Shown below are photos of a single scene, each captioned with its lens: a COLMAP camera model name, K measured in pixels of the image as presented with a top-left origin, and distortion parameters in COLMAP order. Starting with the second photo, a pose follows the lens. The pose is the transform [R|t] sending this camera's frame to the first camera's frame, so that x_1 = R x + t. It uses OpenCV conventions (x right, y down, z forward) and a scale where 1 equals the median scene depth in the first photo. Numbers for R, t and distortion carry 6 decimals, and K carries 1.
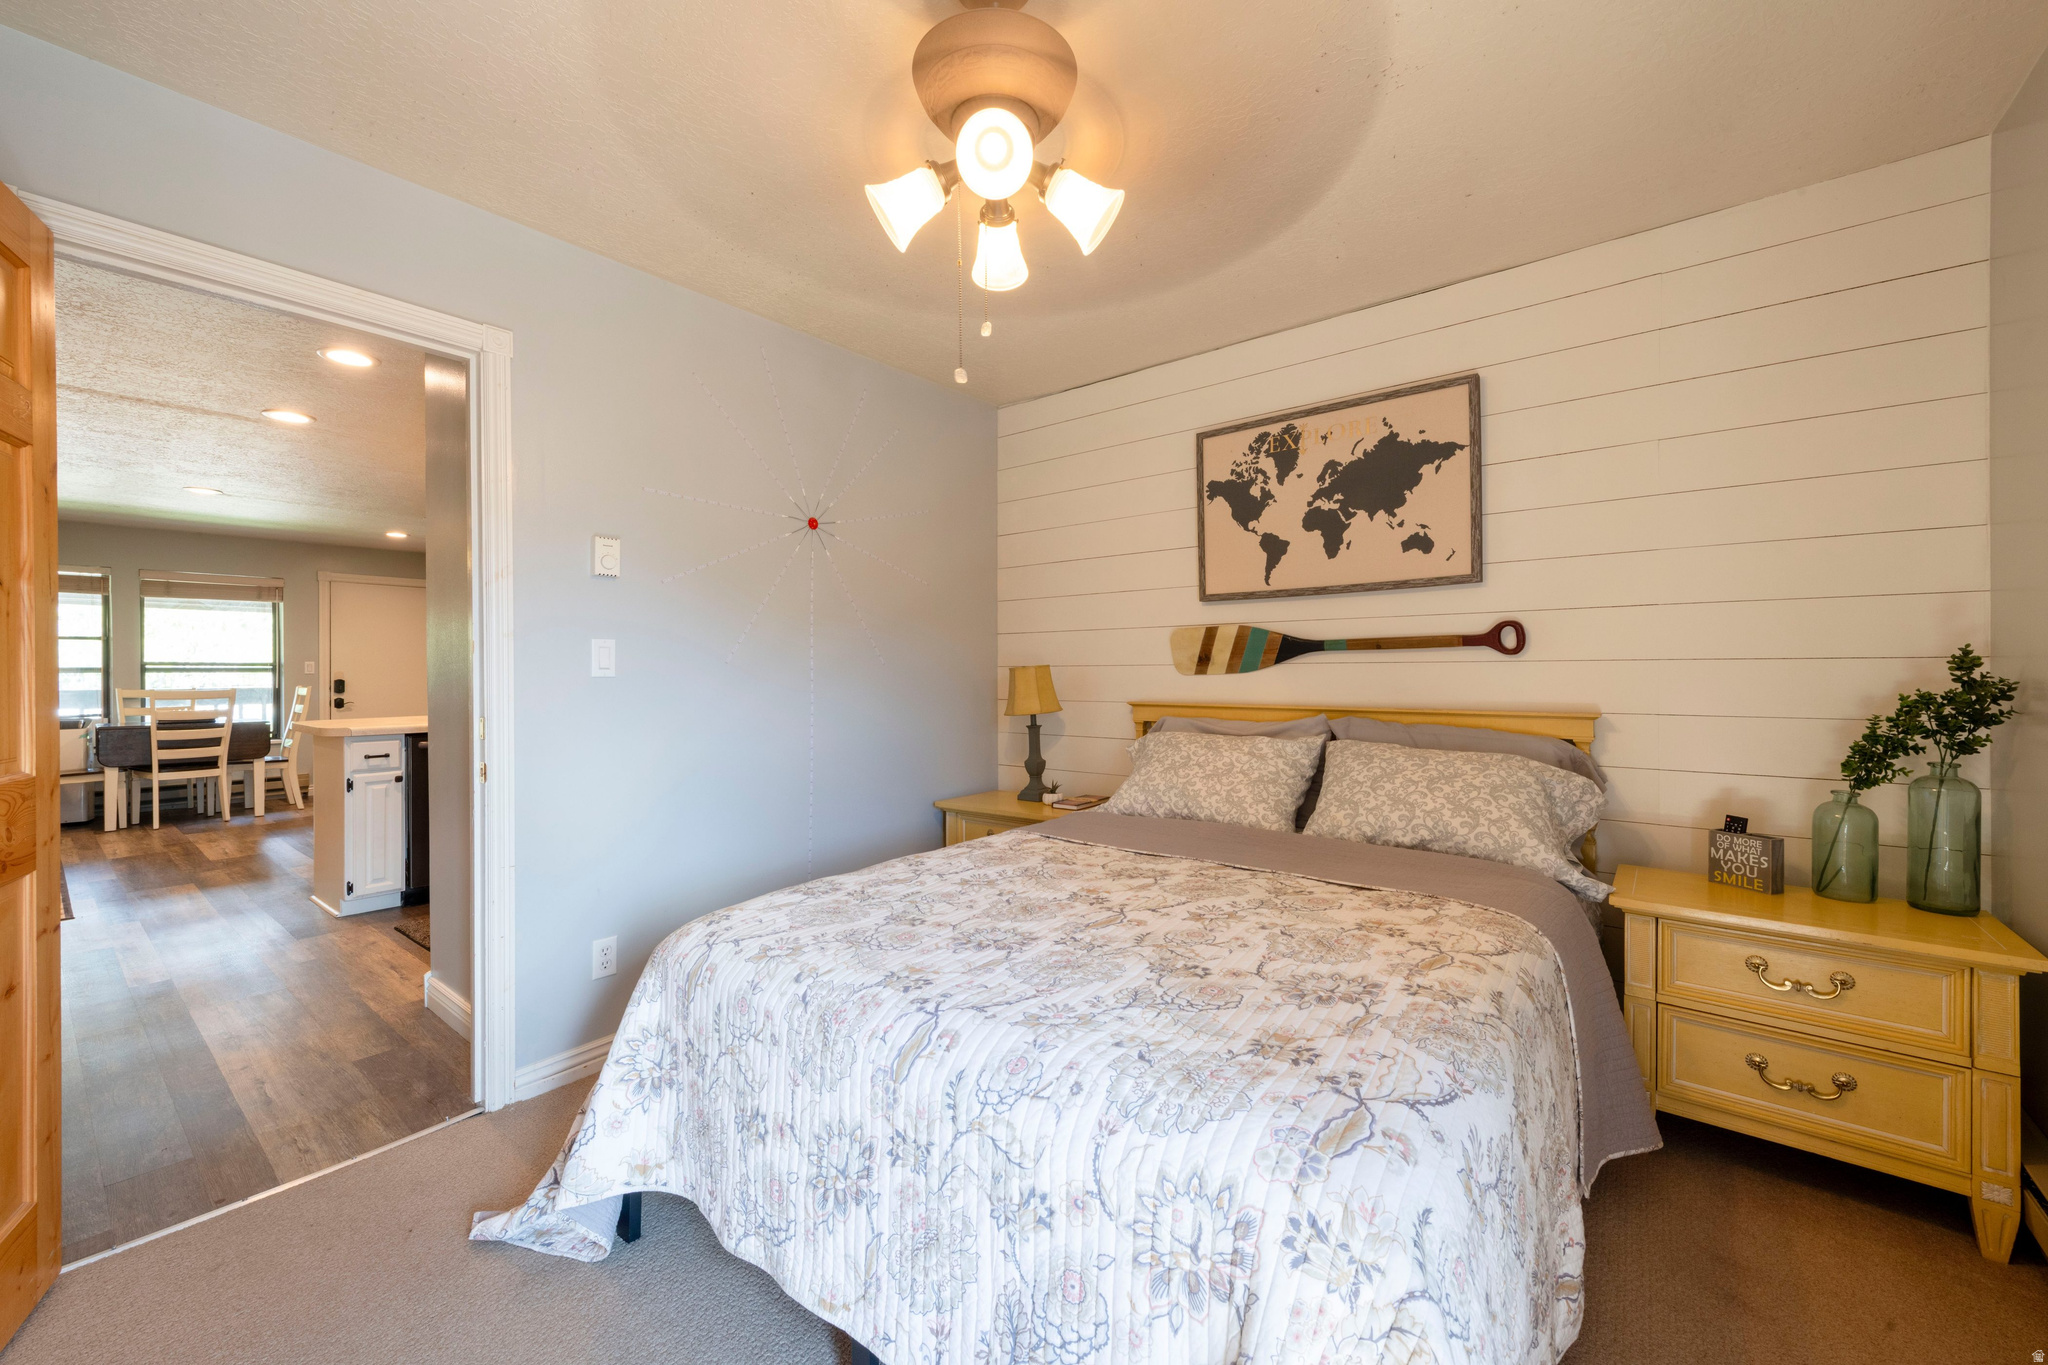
lens RADIAL K [[802.0, 0, 974.1], [0, 802.0, 674.4], [0, 0, 1]] dist [0.009738, -0.003819]
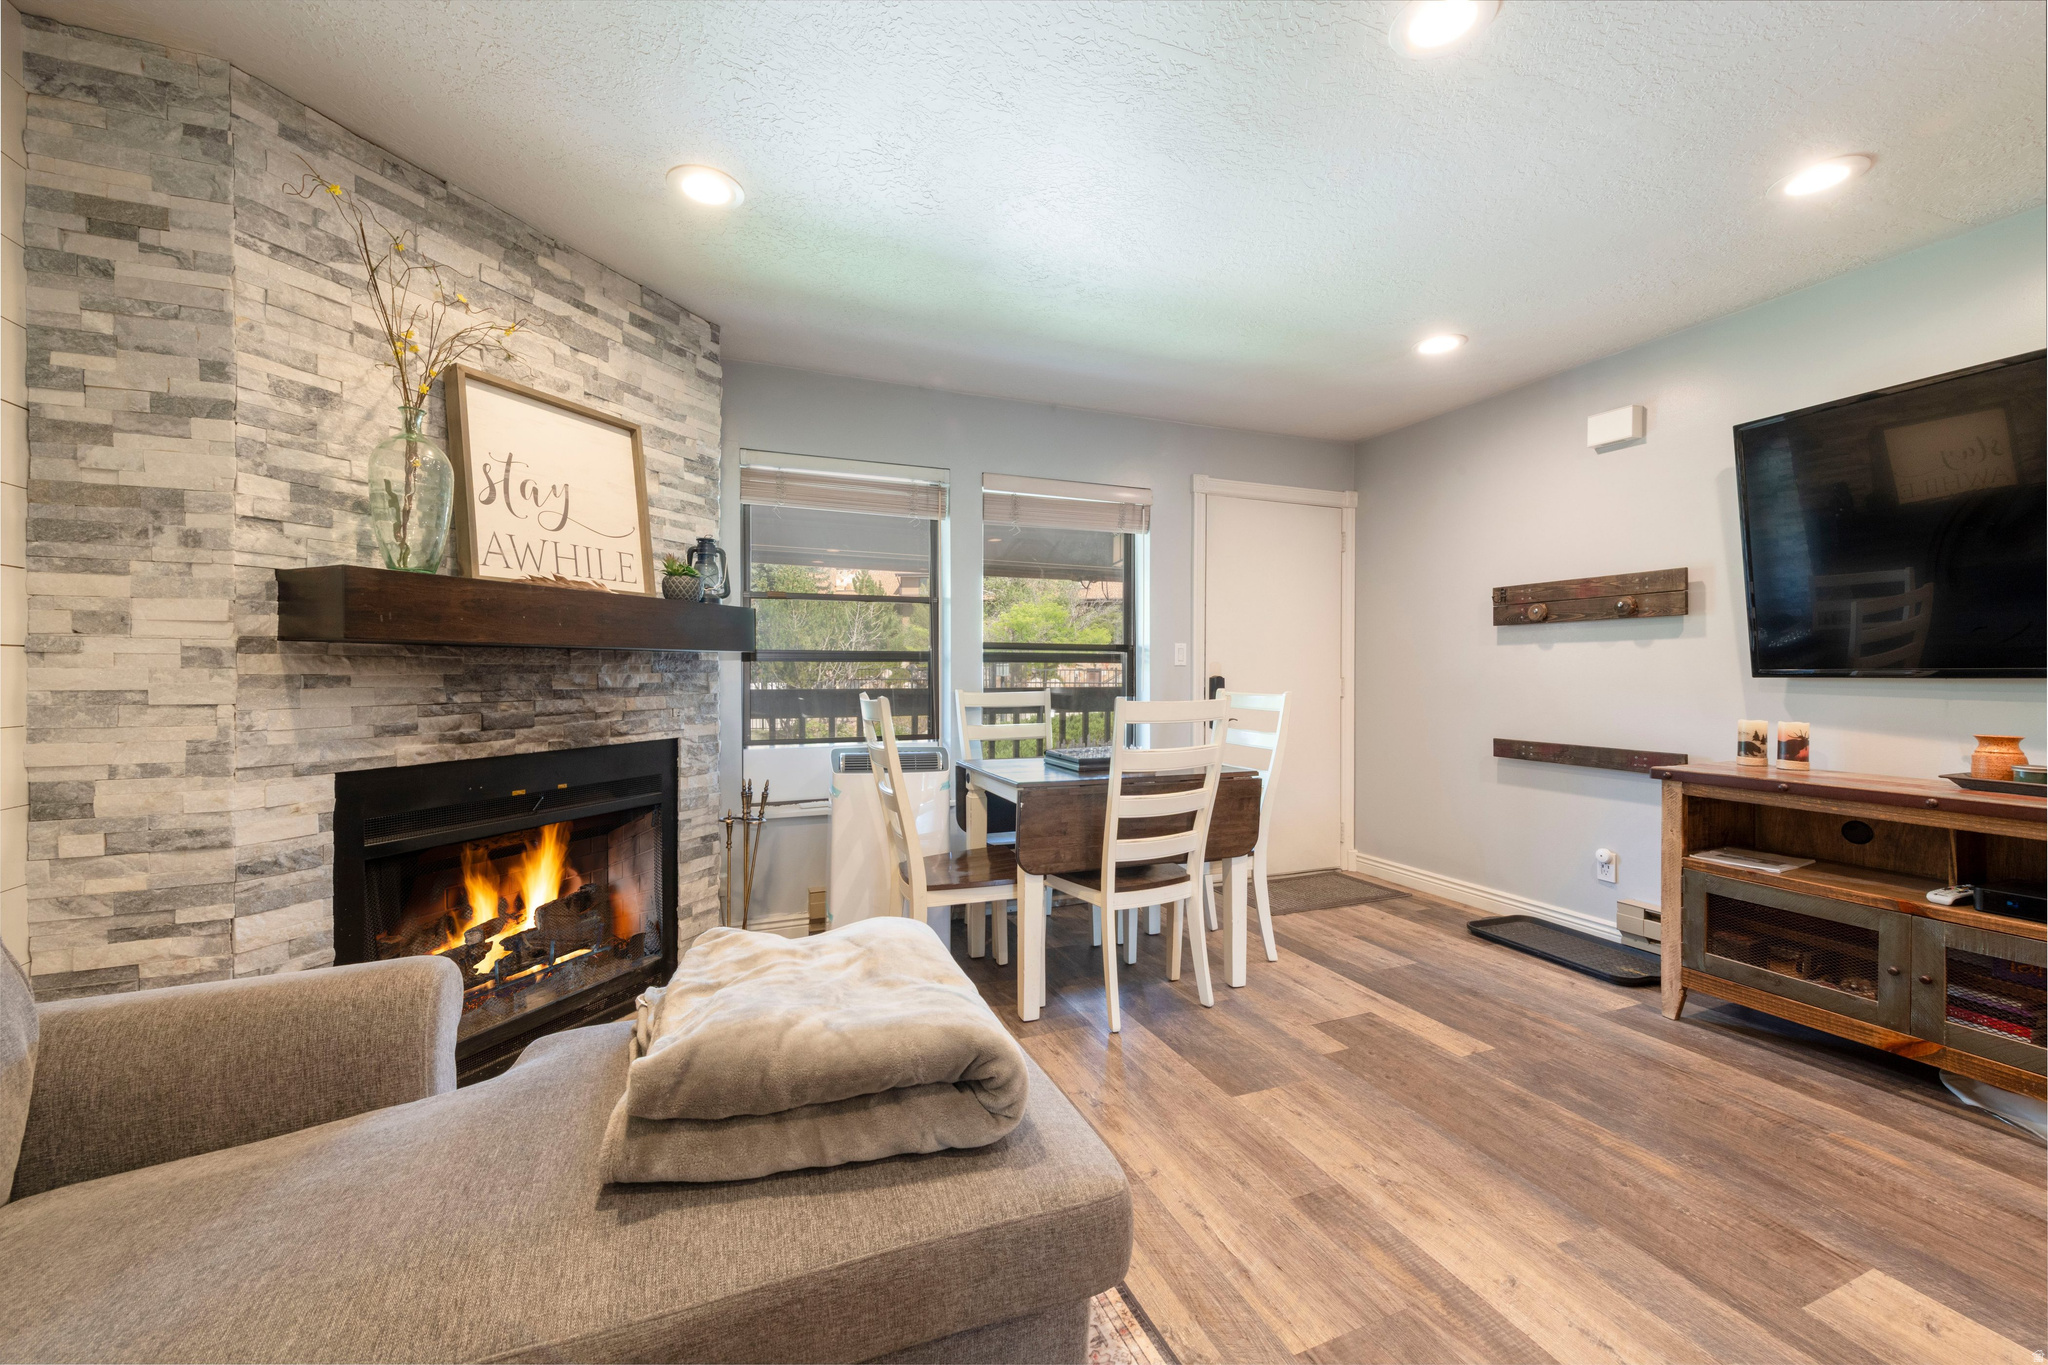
lens RADIAL K [[802.0, 0, 991.7], [0, 802.0, 685.2], [0, 0, 1]] dist [0.009738, -0.003819]
pose [[0.881482, 0.018052, -0.471872, -0.864897], [-0.010138, 0.999762, 0.019308, 0.003682], [0.472108, -0.012236, 0.881456, 0.588076]]
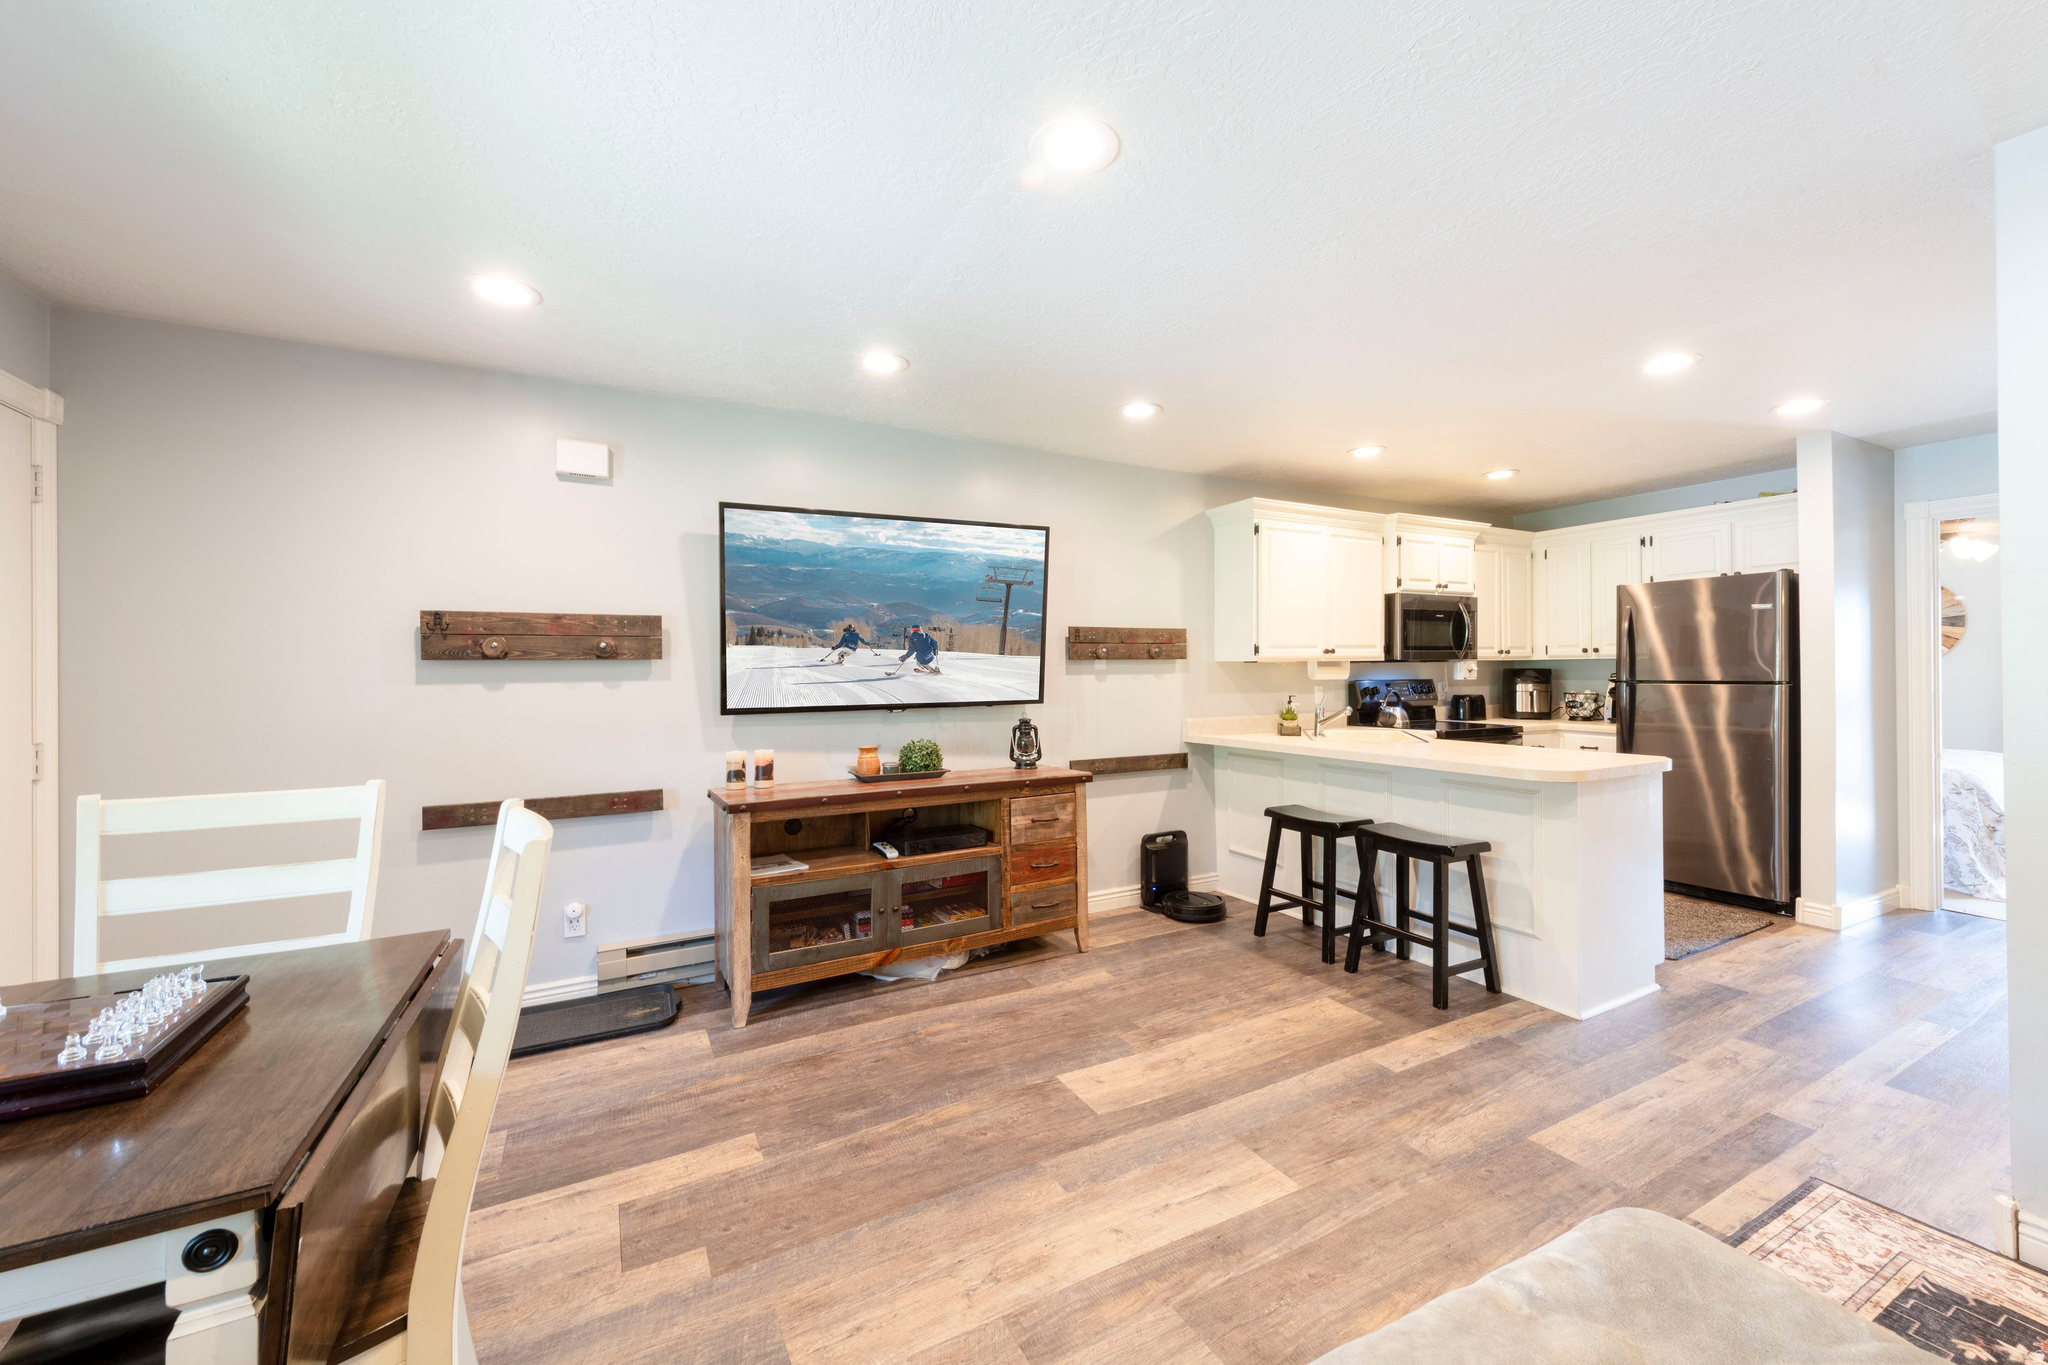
lens RADIAL K [[802.0, 0, 1064.7], [0, 802.0, 682.7], [0, 0, 1]] dist [0.009738, -0.003819]
pose [[0.333541, -0.013913, 0.942633, -1.129674], [0.013178, 0.999862, 0.010095, -0.020292], [-0.942644, 0.009055, 0.333678, 0.796774]]
